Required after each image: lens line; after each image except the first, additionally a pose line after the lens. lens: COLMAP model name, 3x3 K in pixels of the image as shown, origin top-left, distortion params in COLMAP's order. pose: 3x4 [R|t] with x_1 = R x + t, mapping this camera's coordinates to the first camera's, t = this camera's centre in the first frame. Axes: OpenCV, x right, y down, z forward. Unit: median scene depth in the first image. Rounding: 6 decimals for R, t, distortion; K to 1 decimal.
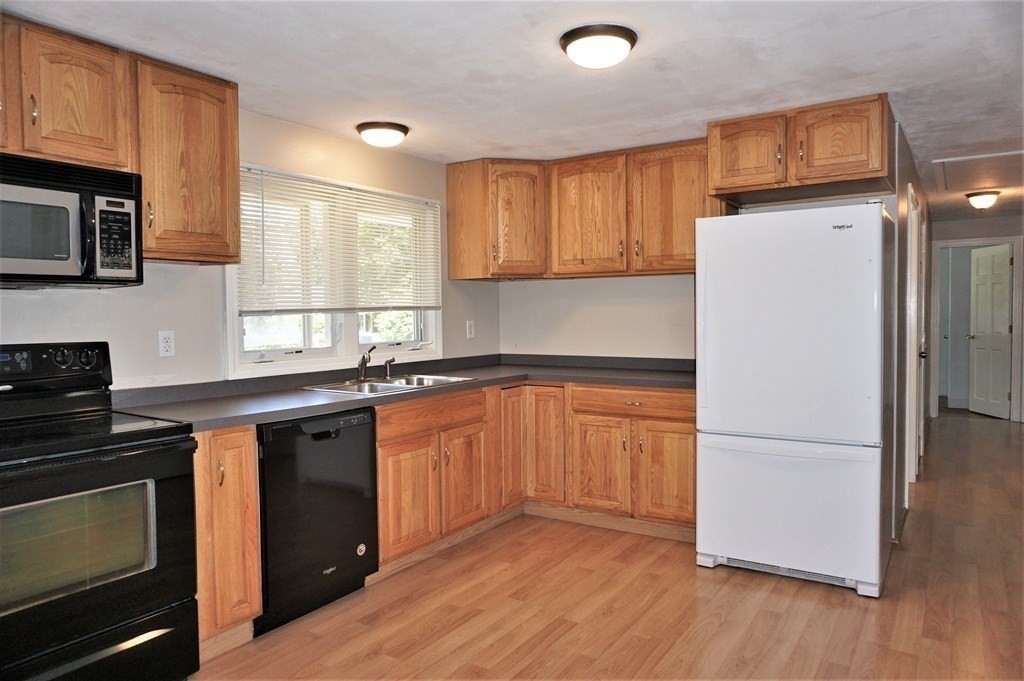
lens RADIAL K [[682.7, 0, 512.0], [0, 682.7, 340.5], [0, 0, 1]] dist [-0.045843, 0.038903]
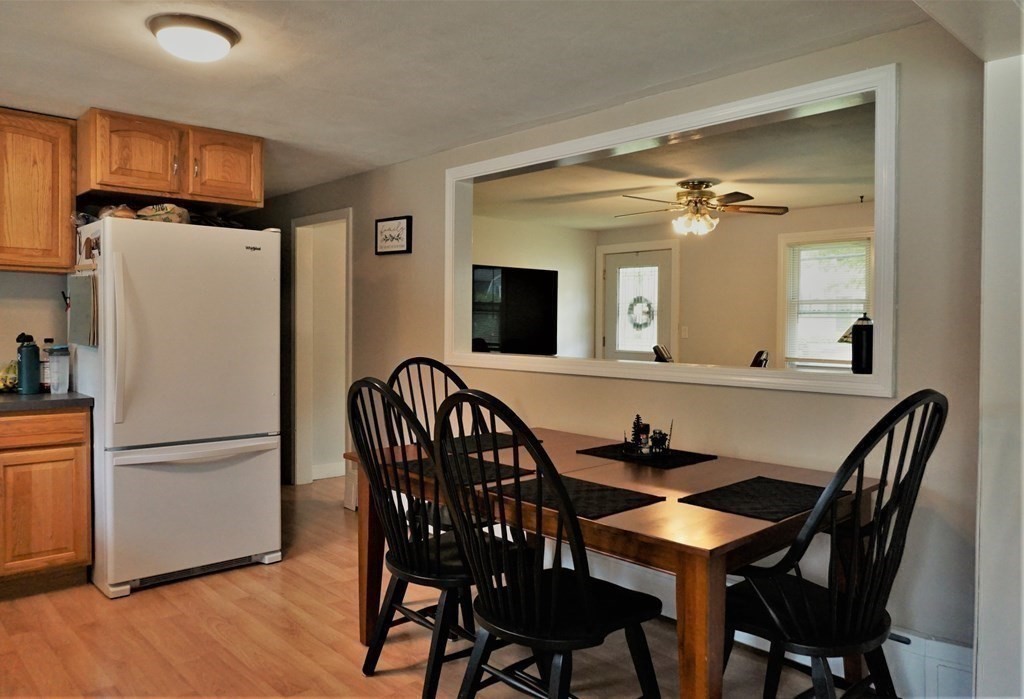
lens RADIAL K [[744.3, 0, 534.8], [0, 744.3, 341.7], [0, 0, 1]] dist [-0.041873, 0.036428]
pose [[0.219575, -0.009845, 0.975546, -0.576773], [0.025699, 0.999660, 0.004304, -0.001080], [-0.975257, 0.024126, 0.219753, 0.239051]]
